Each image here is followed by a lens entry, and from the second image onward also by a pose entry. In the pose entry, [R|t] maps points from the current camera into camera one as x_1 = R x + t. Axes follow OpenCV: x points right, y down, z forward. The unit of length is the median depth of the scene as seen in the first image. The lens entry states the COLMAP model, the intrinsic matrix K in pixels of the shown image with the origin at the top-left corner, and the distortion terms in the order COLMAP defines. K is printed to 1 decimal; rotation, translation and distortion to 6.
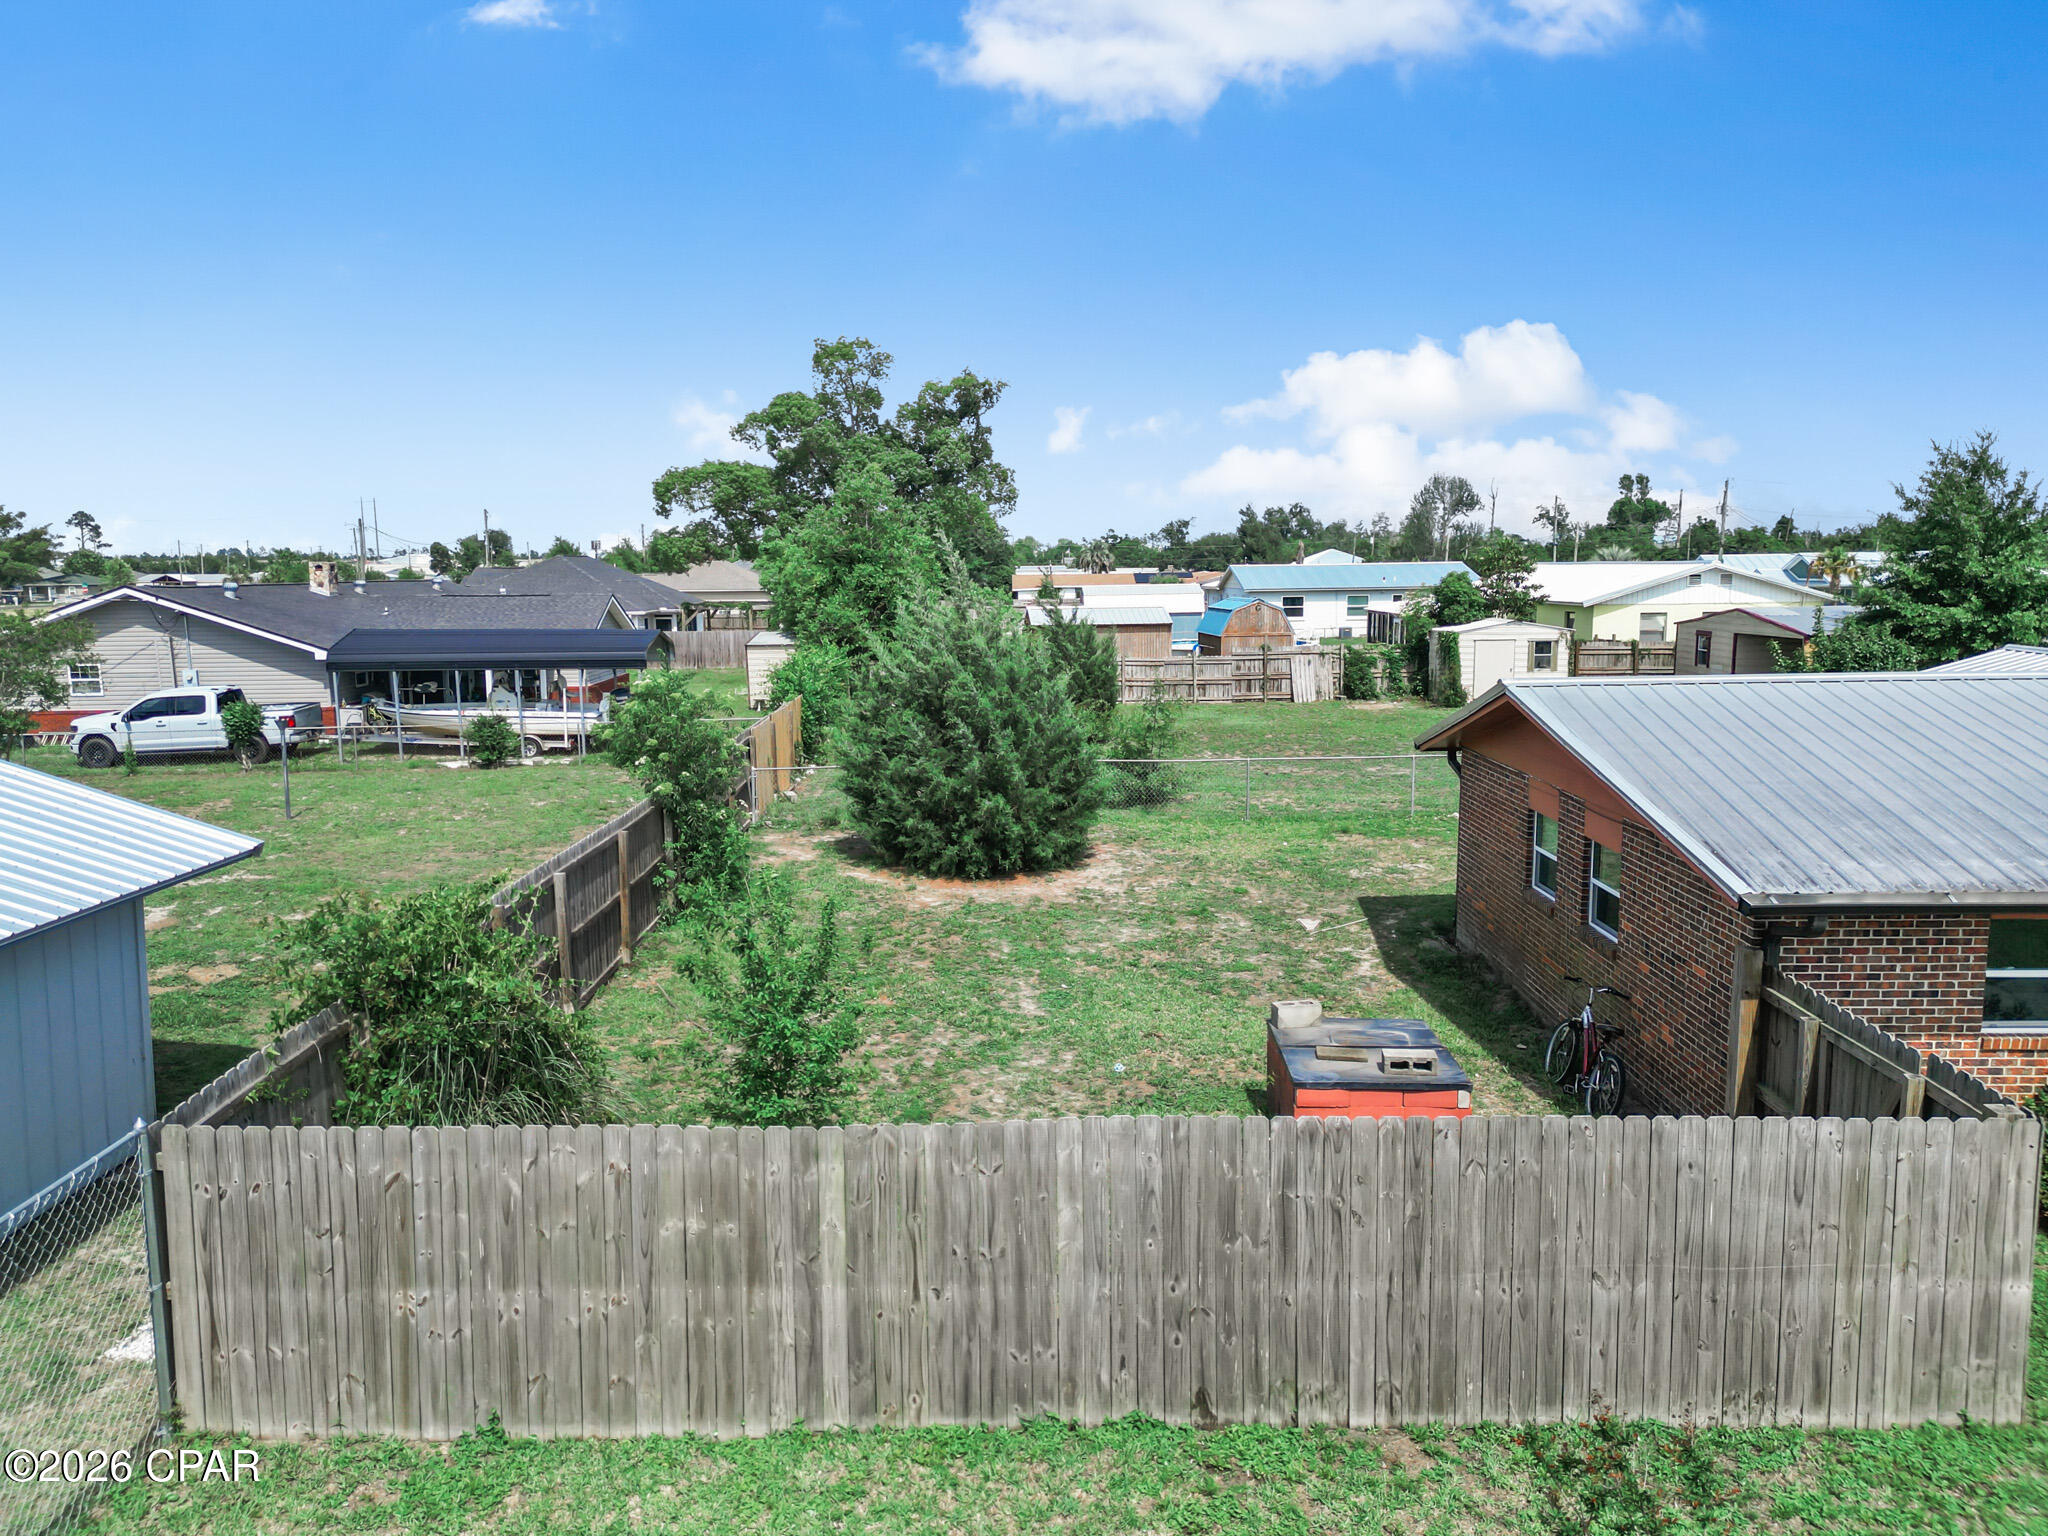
lens RADIAL K [[1439.5, 0, 1018.8], [0, 1439.5, 777.2], [0, 0, 1]] dist [0.070050, -0.066627]
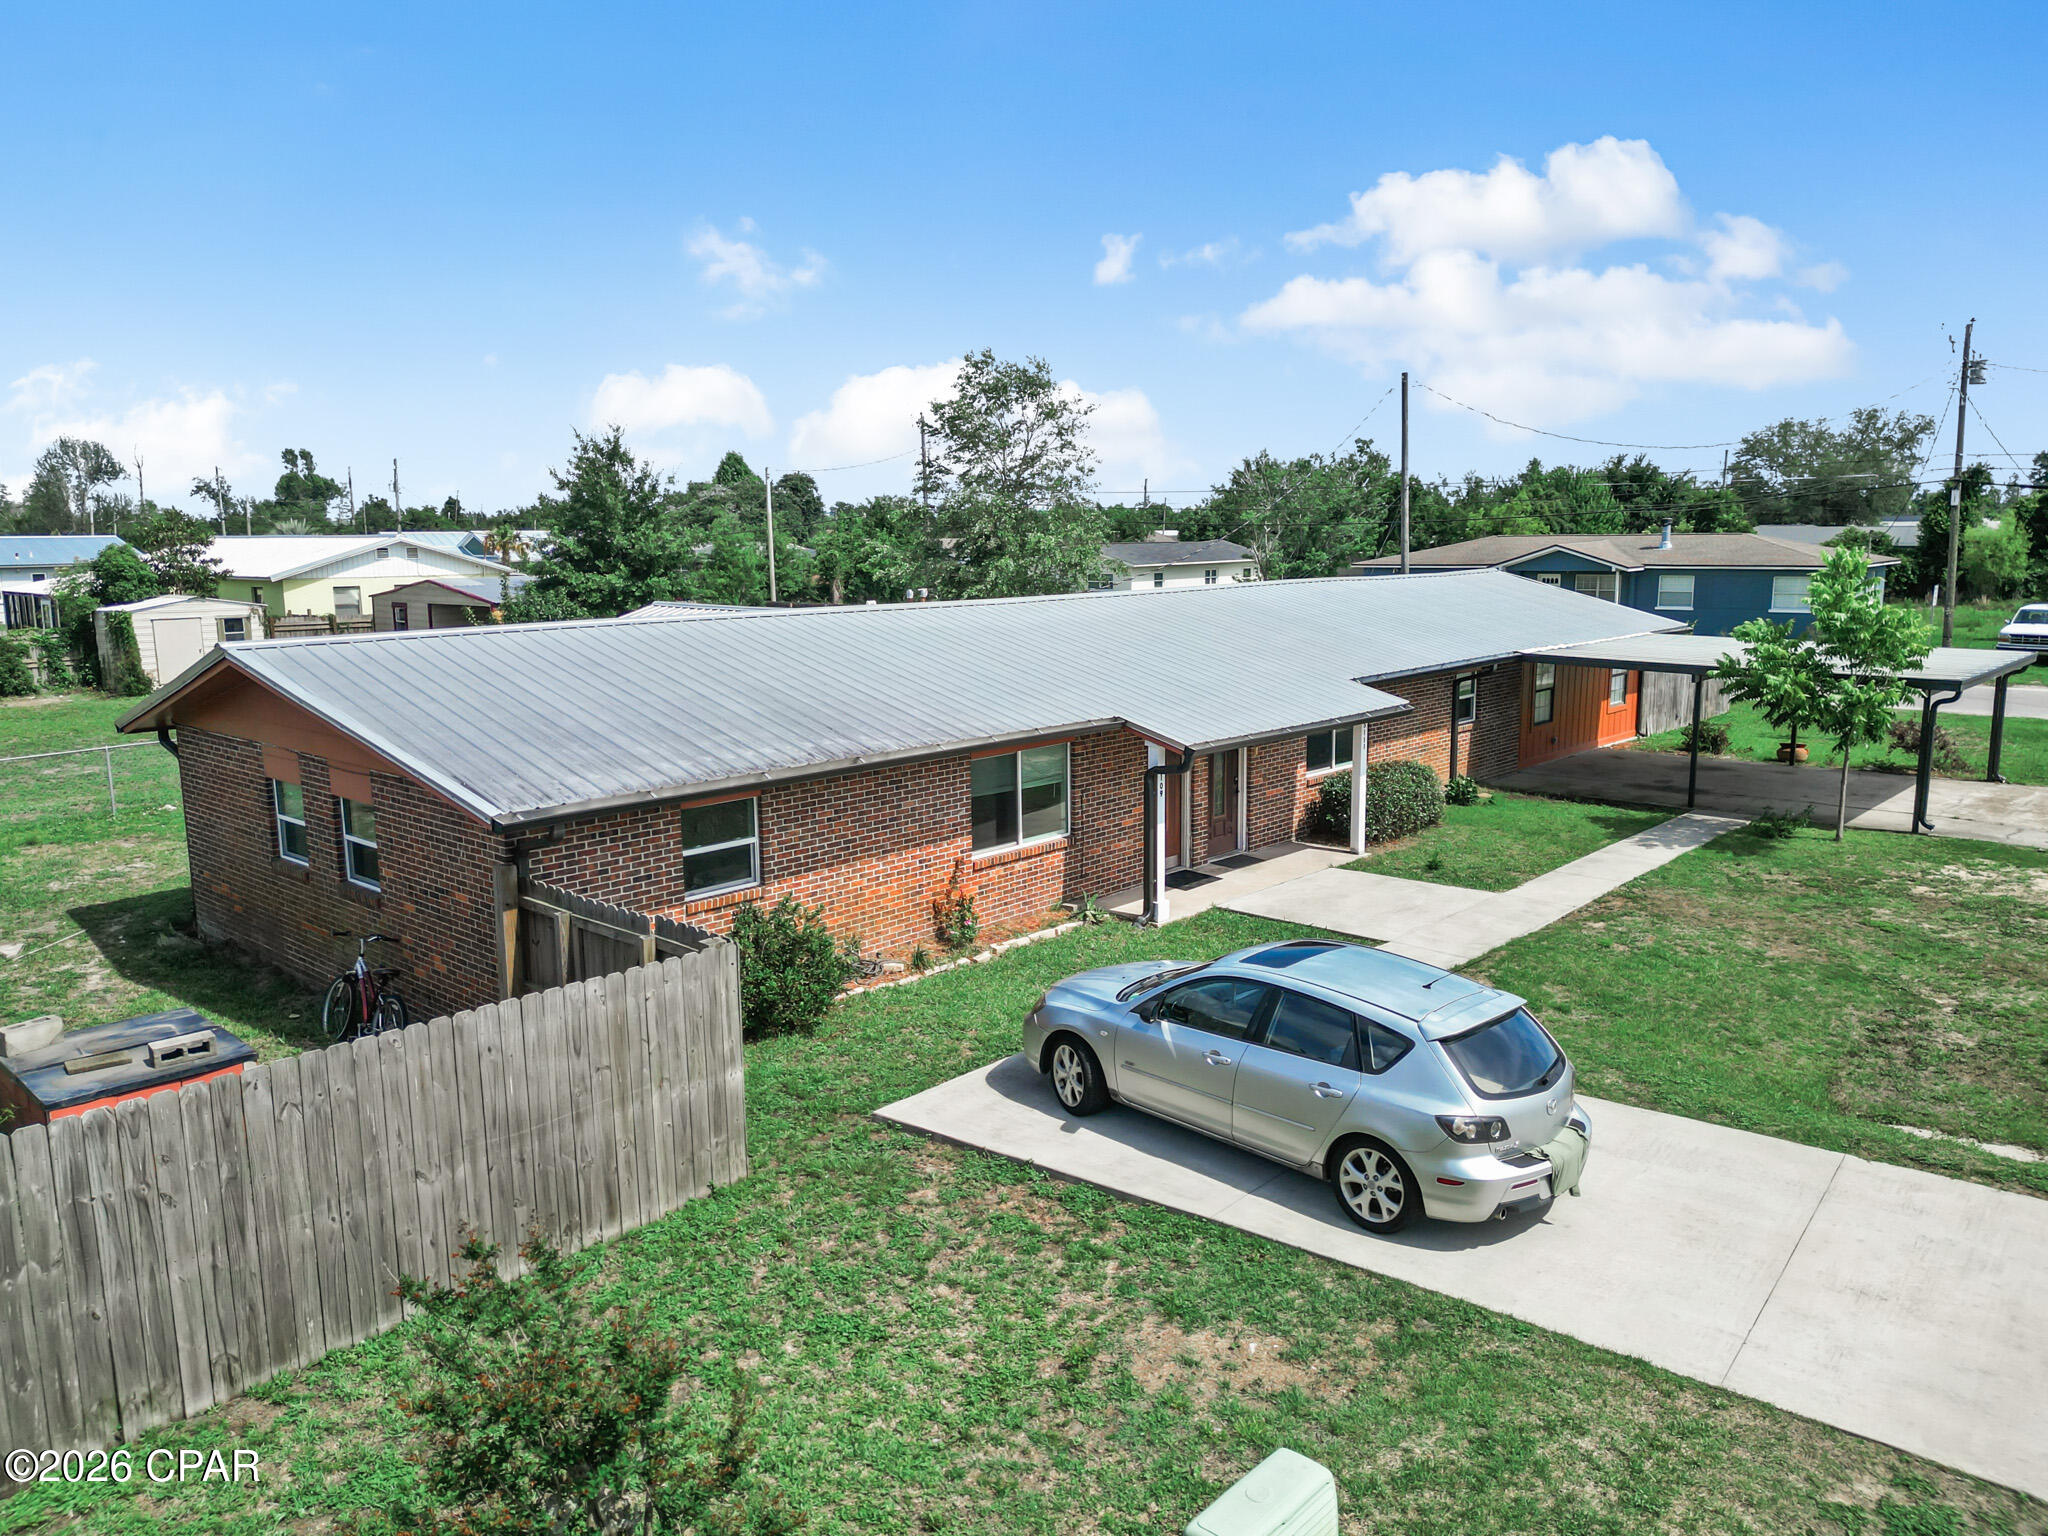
lens RADIAL K [[1444.1, 0, 1024.0], [0, 1444.1, 768.0], [0, 0, 1]] dist [0.082138, -0.082328]
pose [[0.663885, -0.118404, 0.738402, -0.051994], [0.113023, 0.991931, 0.057441, 0.023358], [-0.739245, 0.045322, 0.671910, -0.051398]]
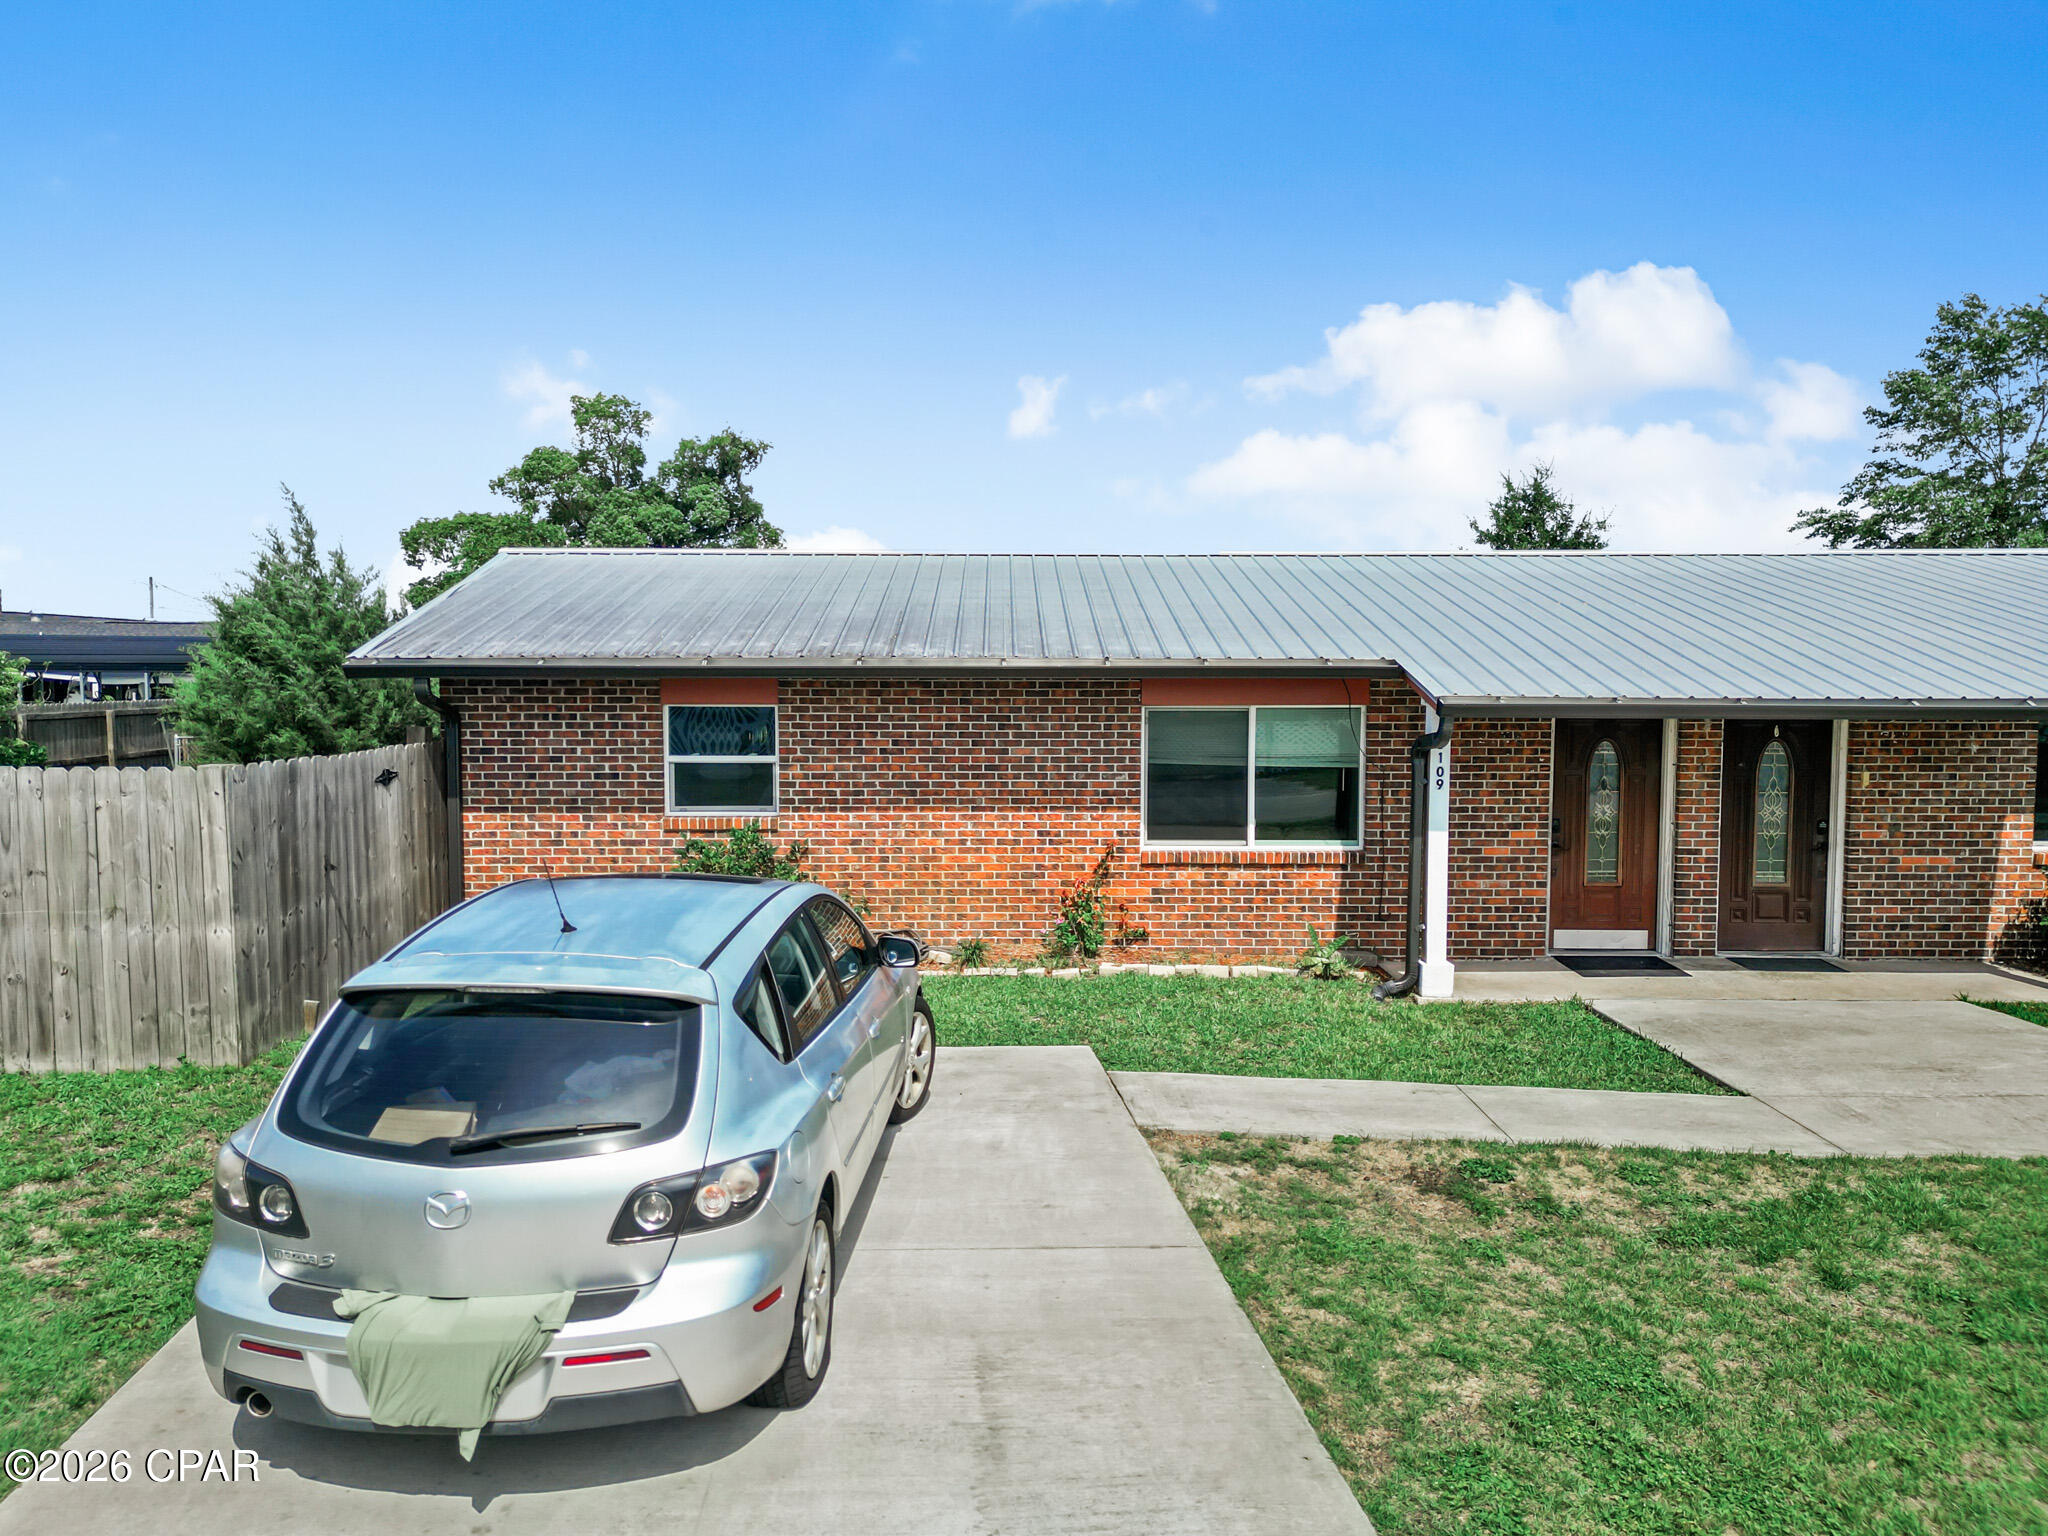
lens RADIAL K [[1454.2, 0, 1024.0], [0, 1454.2, 768.0], [0, 0, 1]] dist [0.090440, -0.097216]
pose [[0.999441, 0.009725, 0.031995, 0.886107], [-0.007140, 0.996774, -0.079945, 0.224600], [-0.032669, 0.079672, 0.996286, -0.069589]]
